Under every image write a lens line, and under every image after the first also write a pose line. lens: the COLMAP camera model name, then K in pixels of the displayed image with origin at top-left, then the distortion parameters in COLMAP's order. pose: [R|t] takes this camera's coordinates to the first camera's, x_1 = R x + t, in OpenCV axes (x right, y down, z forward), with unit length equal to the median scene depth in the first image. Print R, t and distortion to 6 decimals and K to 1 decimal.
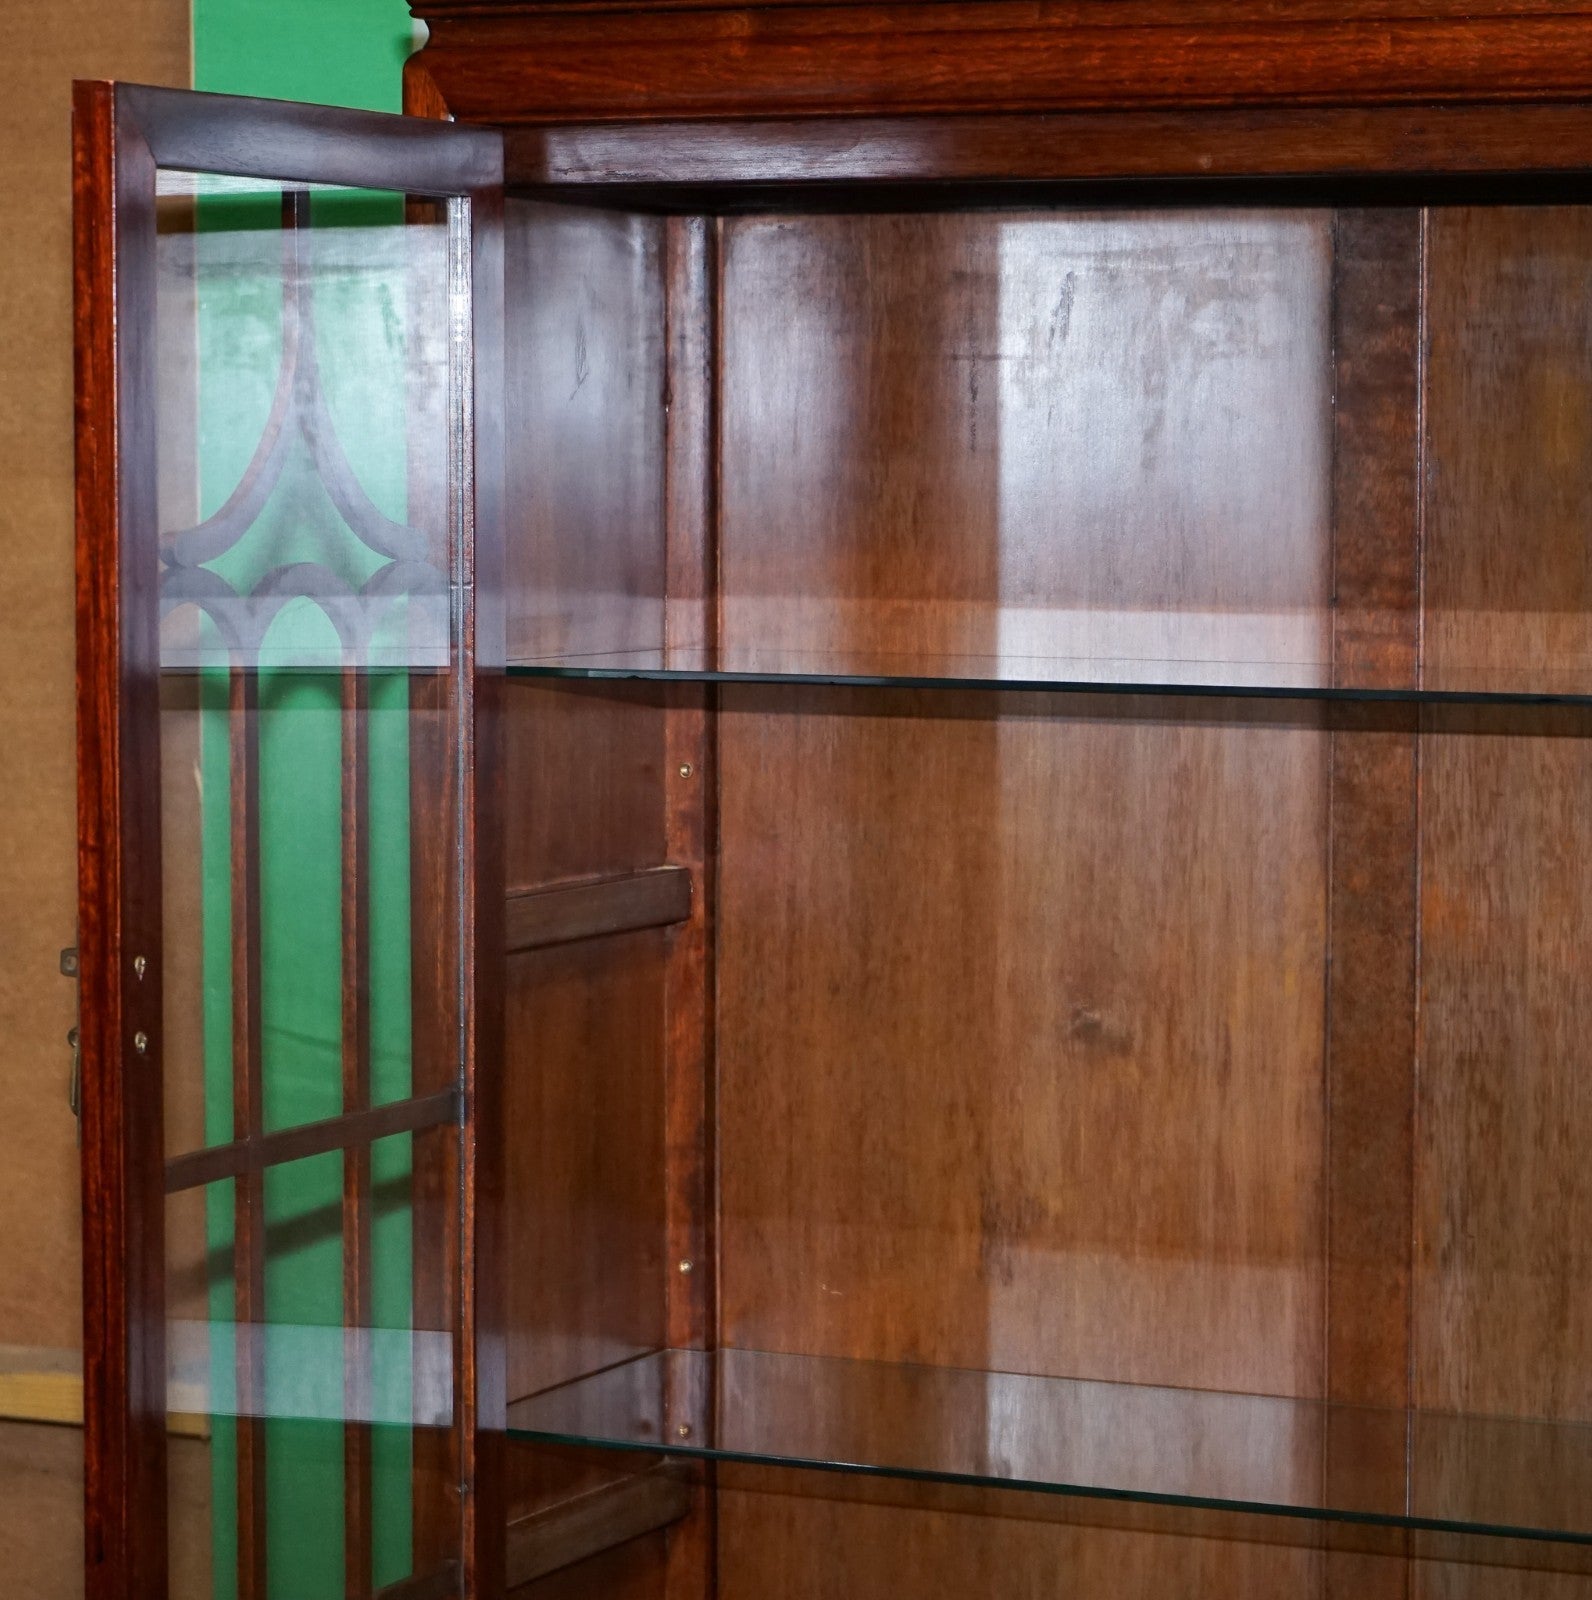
lens RADIAL K [[5444.1, 0, 797.3], [0, 5444.1, 801.2], [0, 0, 1]] dist [-0.086131, 0.000000]
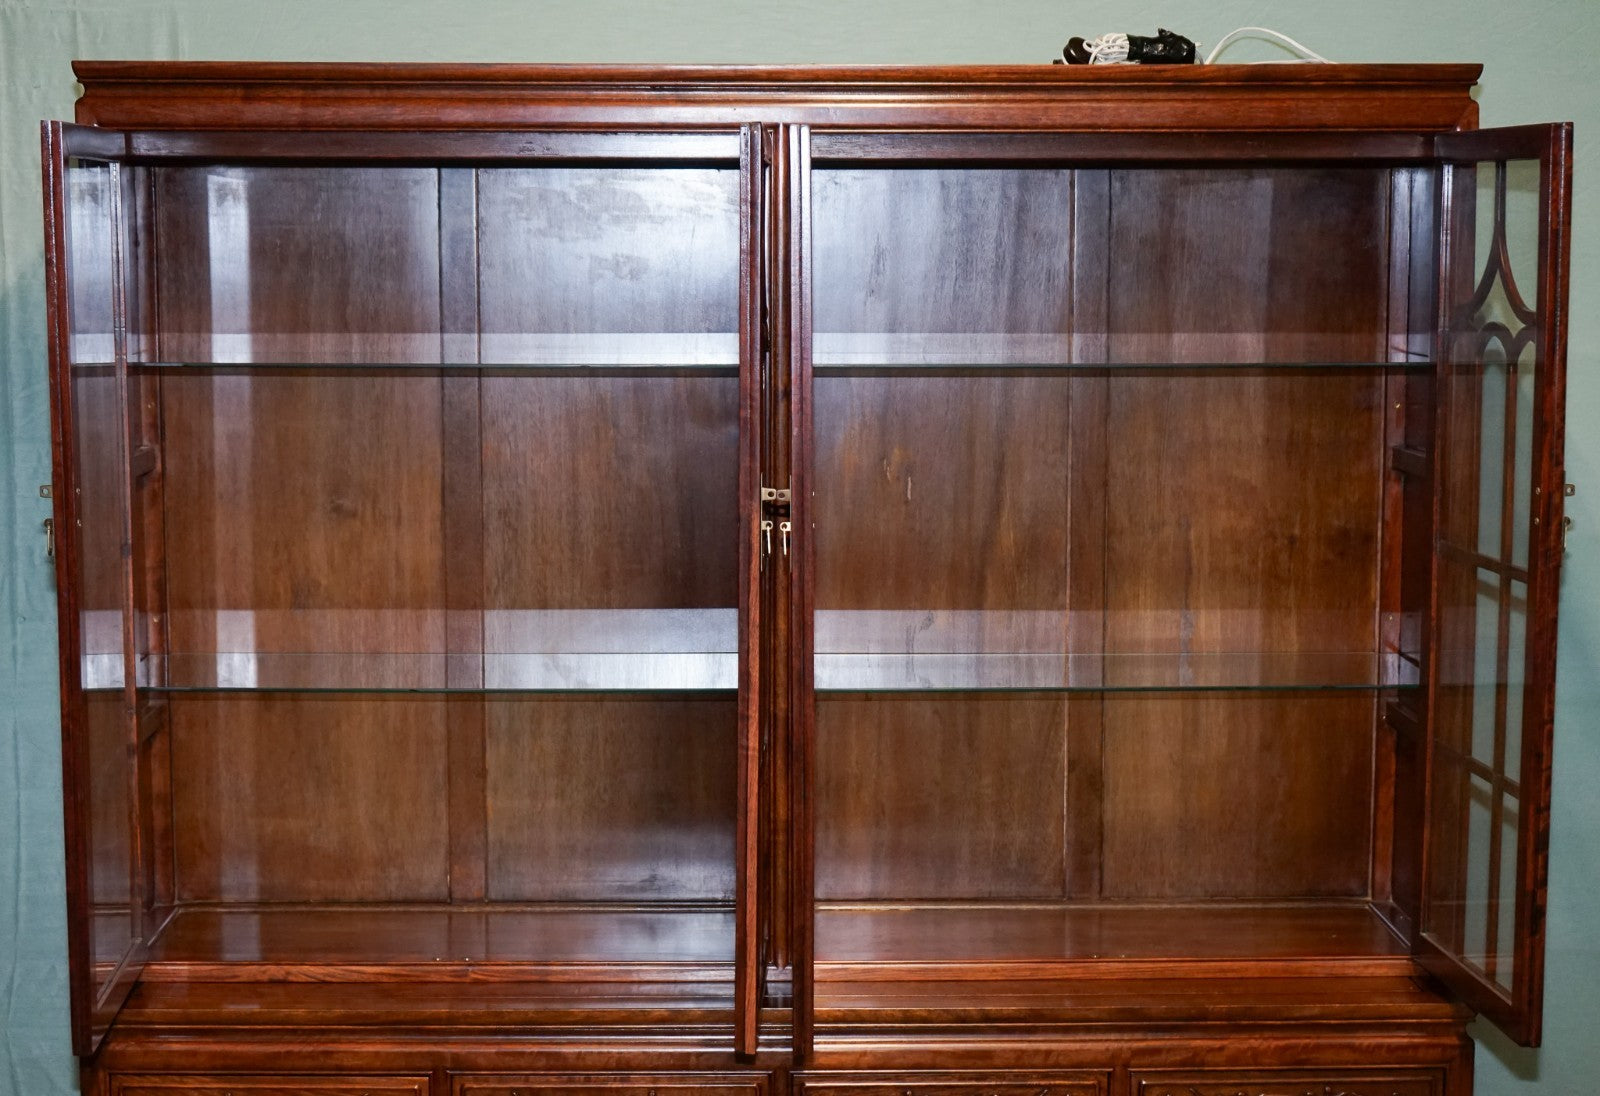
lens RADIAL K [[2786.0, 0, 790.8], [0, 2786.0, 541.9], [0, 0, 1]] dist [-0.016304, 0.000000]
pose [[0.896339, -0.052248, 0.440281, -0.318017], [0.031719, 0.998044, 0.053863, -0.003030], [-0.442234, -0.034314, 0.896243, -0.197292]]
